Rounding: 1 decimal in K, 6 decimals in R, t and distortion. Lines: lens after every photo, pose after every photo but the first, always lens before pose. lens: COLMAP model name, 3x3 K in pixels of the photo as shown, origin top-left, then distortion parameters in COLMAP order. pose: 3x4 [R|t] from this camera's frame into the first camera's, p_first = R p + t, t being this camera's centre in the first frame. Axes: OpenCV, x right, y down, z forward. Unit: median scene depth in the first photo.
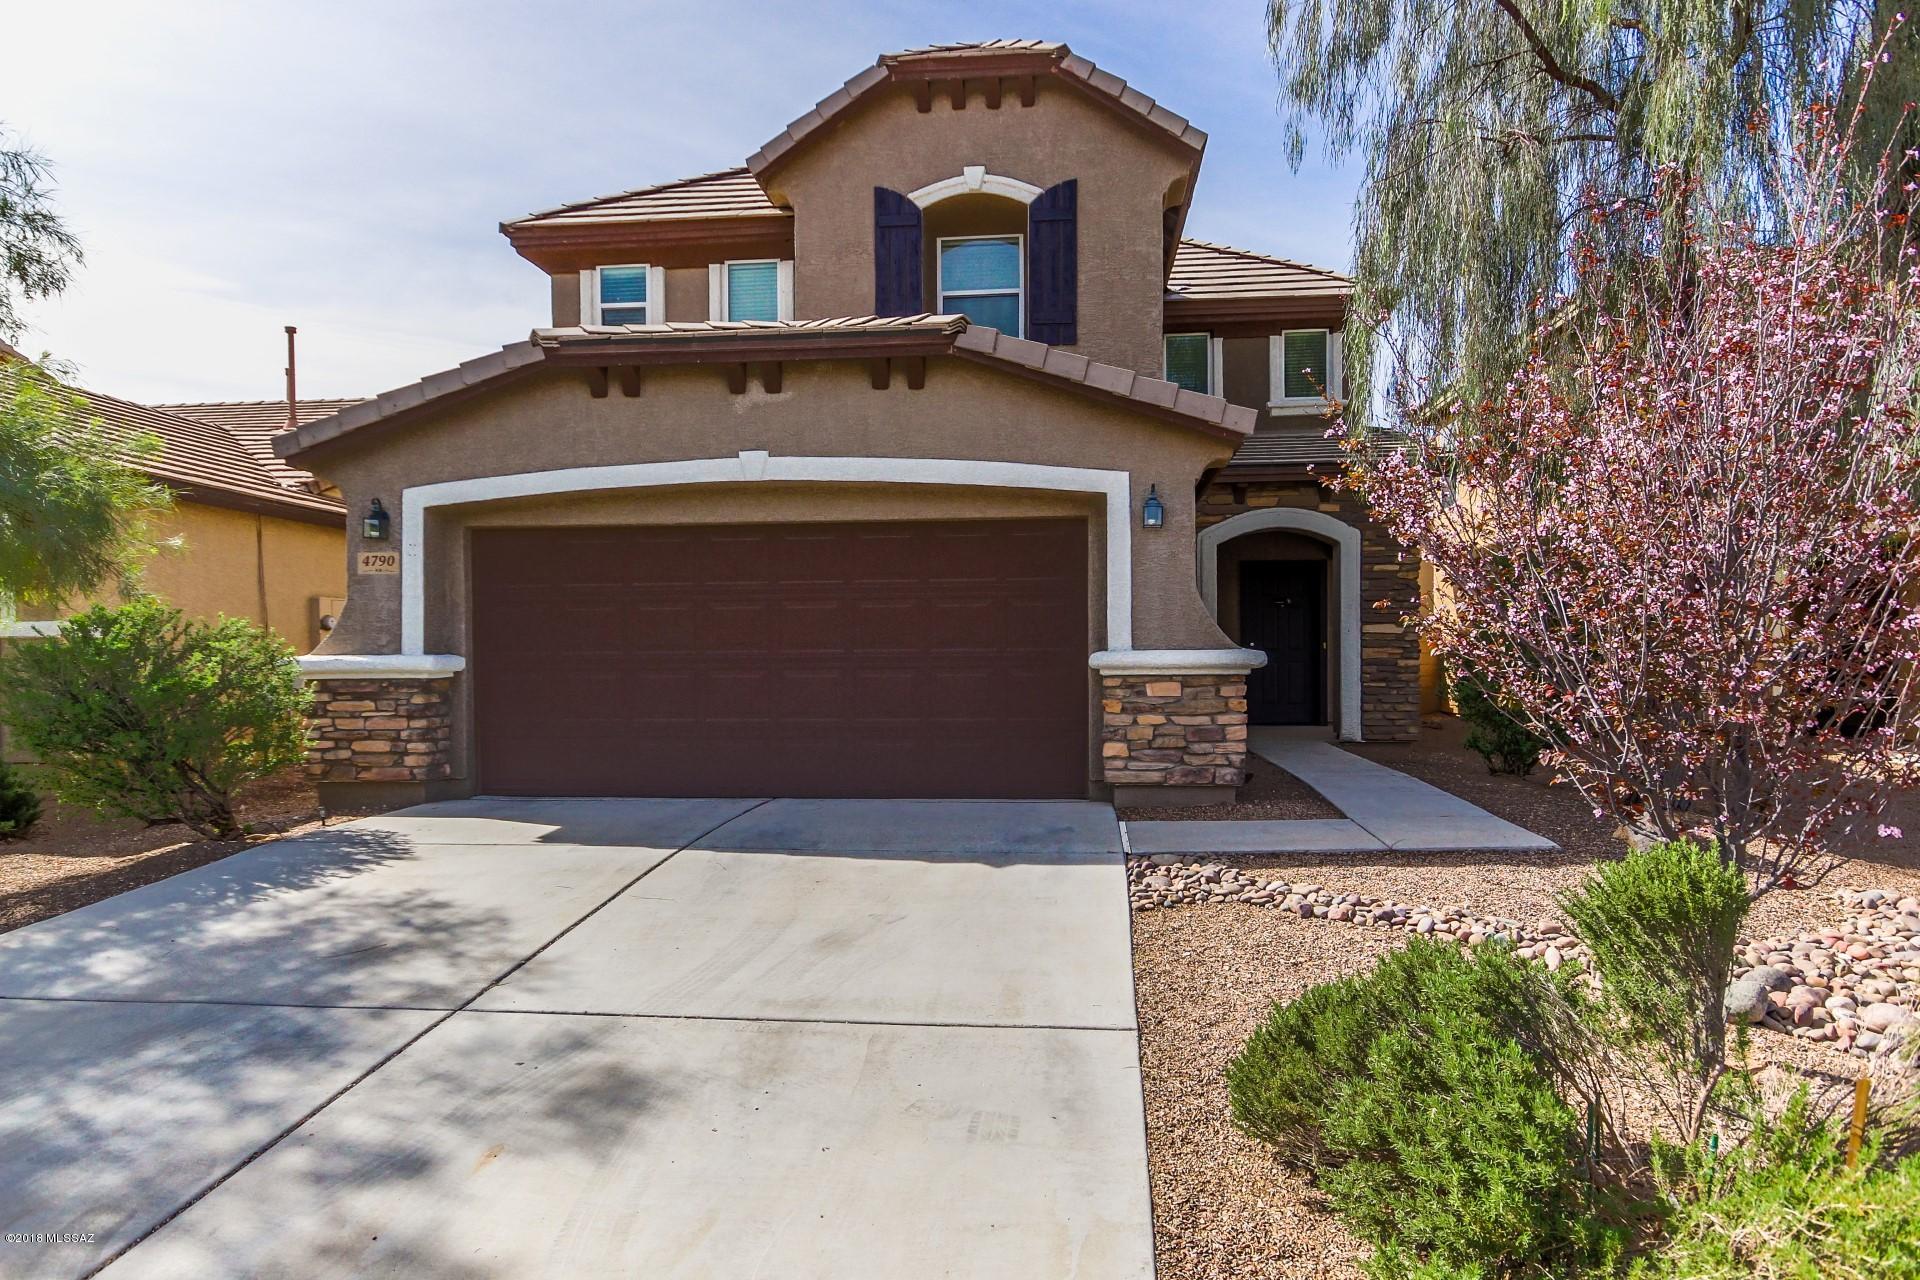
lens RADIAL K [[1080.5, 0, 960.6], [0, 1080.5, 646.0], [0, 0, 1]] dist [-0.001356, 0.003065]
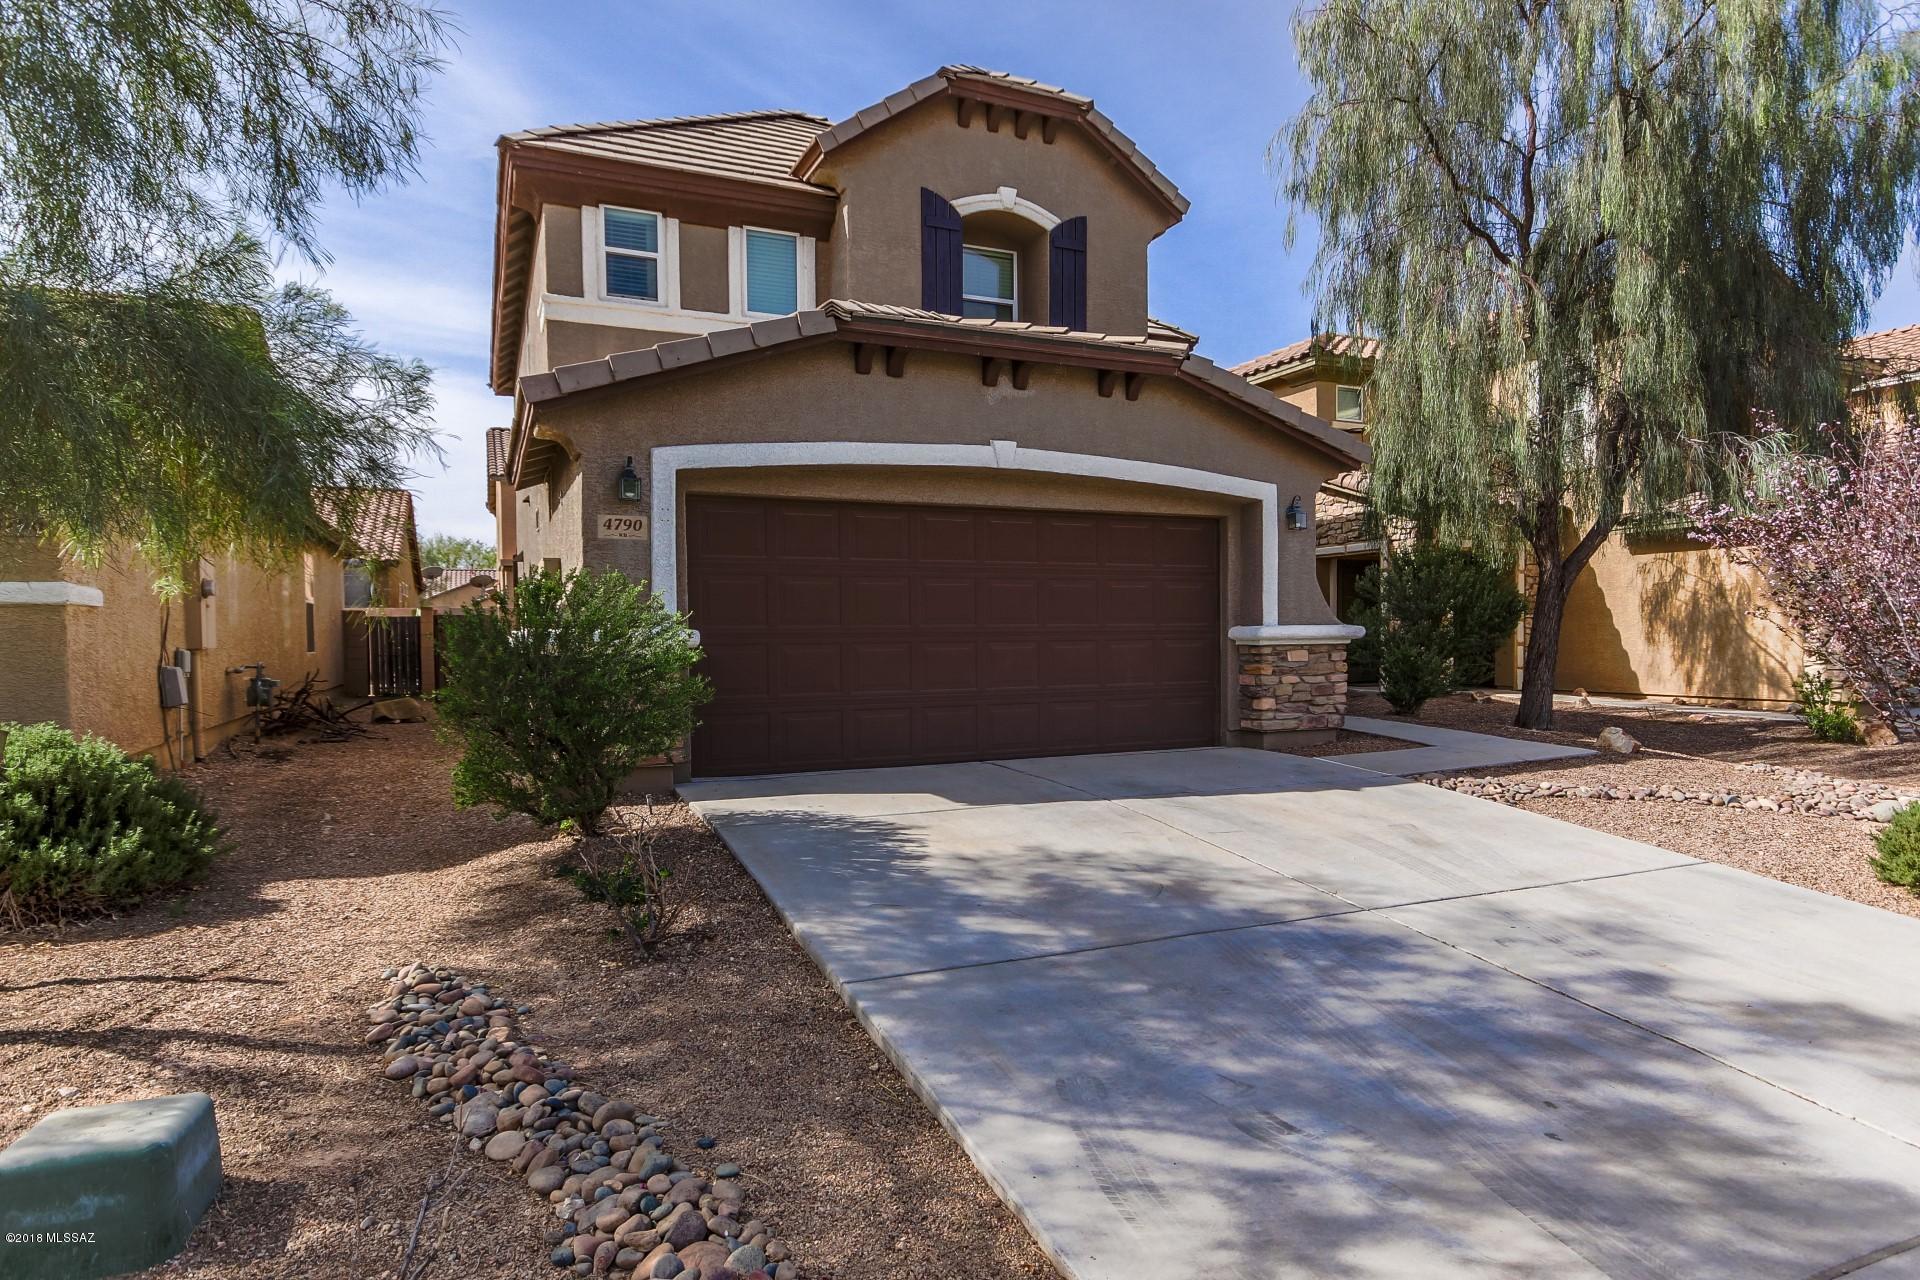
lens RADIAL K [[1080.5, 0, 966.1], [0, 1080.5, 634.0], [0, 0, 1]] dist [-0.001356, 0.003065]
pose [[0.872498, -0.001423, 0.488616, -0.753194], [-0.003807, 0.999946, 0.009711, 0.003114], [-0.488603, -0.010333, 0.872445, 0.069018]]
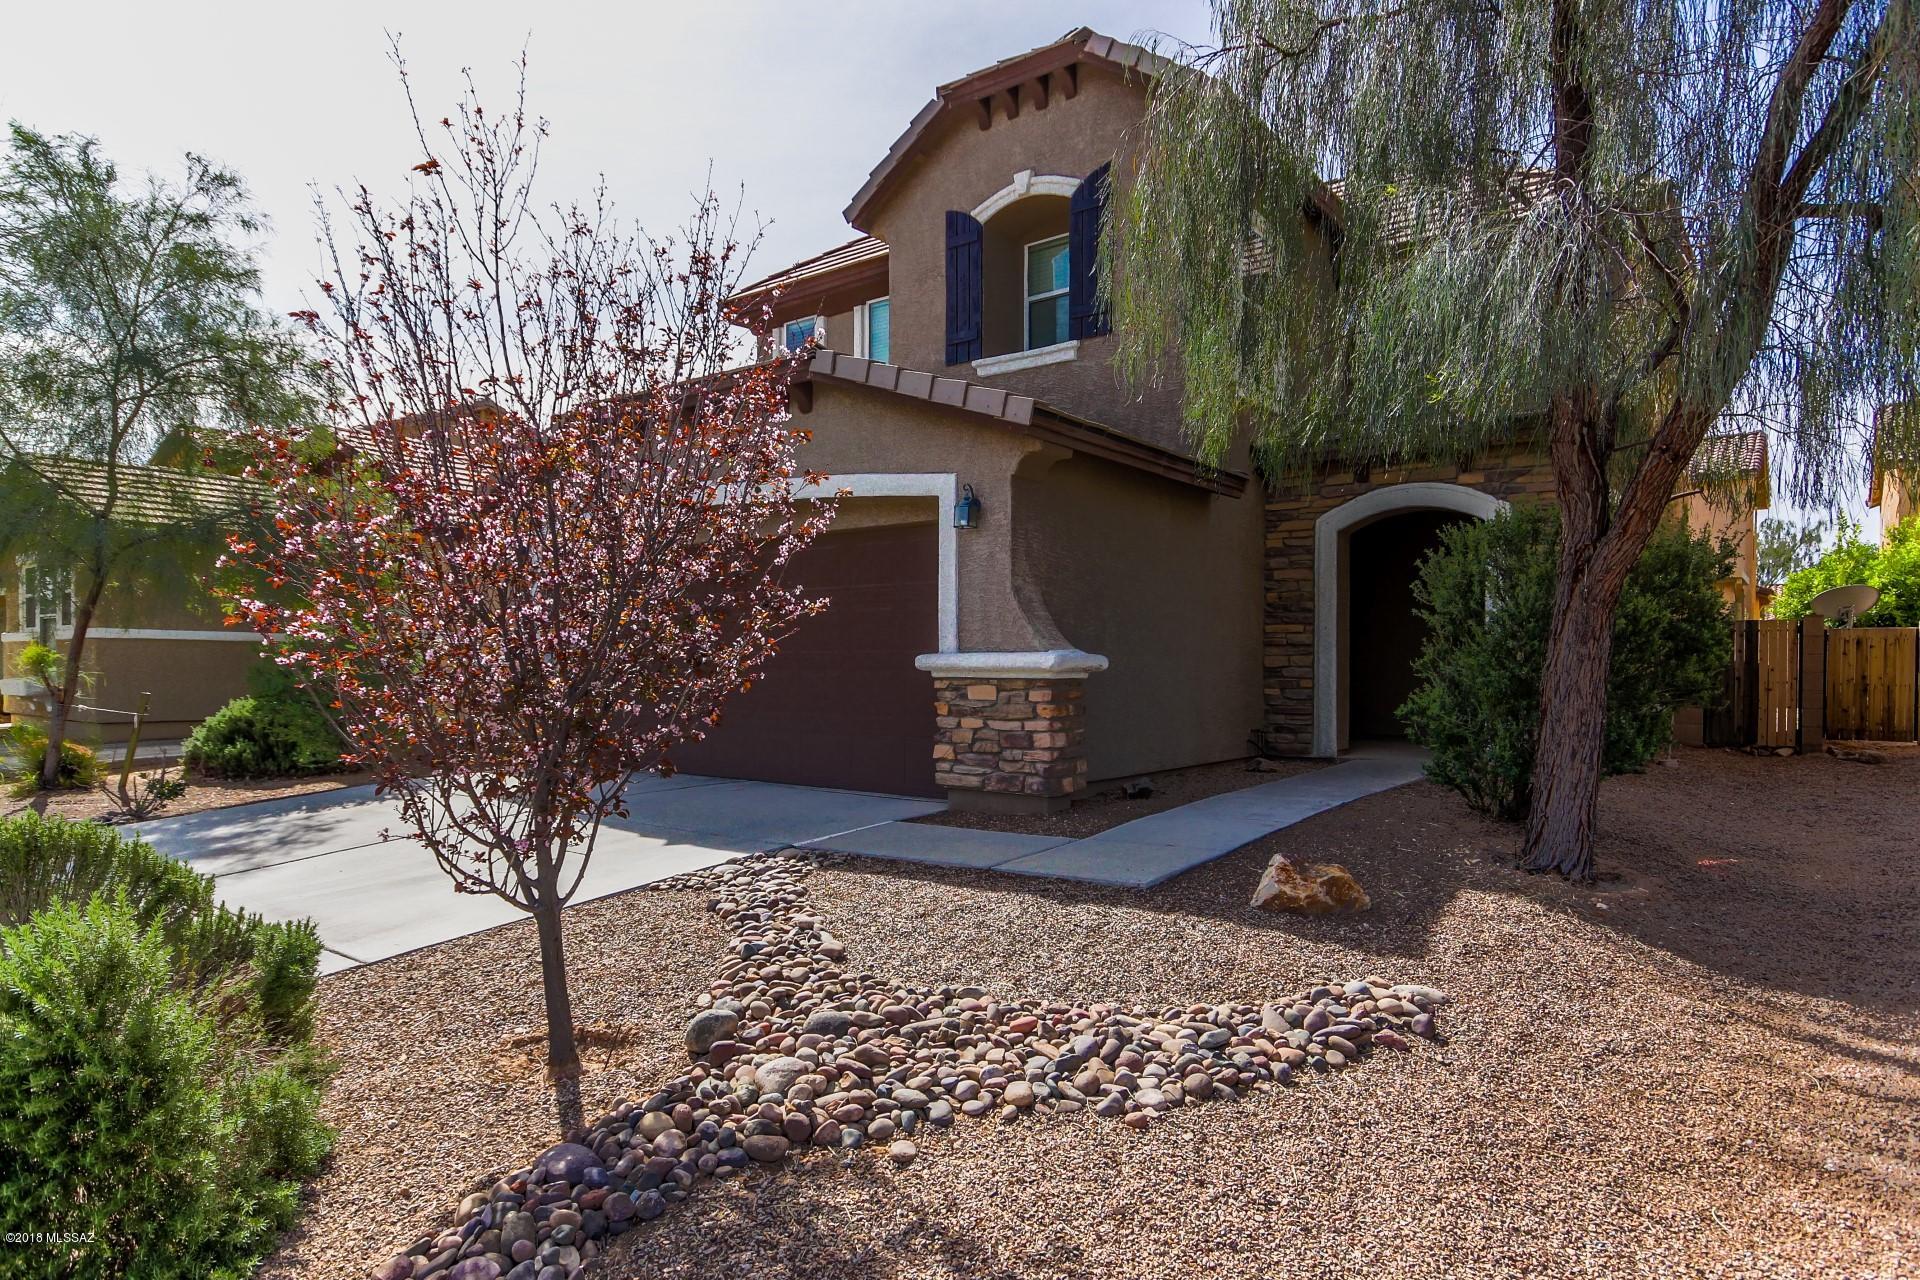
lens RADIAL K [[1080.5, 0, 969.2], [0, 1080.5, 645.5], [0, 0, 1]] dist [-0.001356, 0.003065]
pose [[0.851434, -0.000079, -0.524463, 0.664568], [0.000272, 1.000000, 0.000290, -0.002882], [0.524462, -0.000390, 0.851433, 0.153445]]
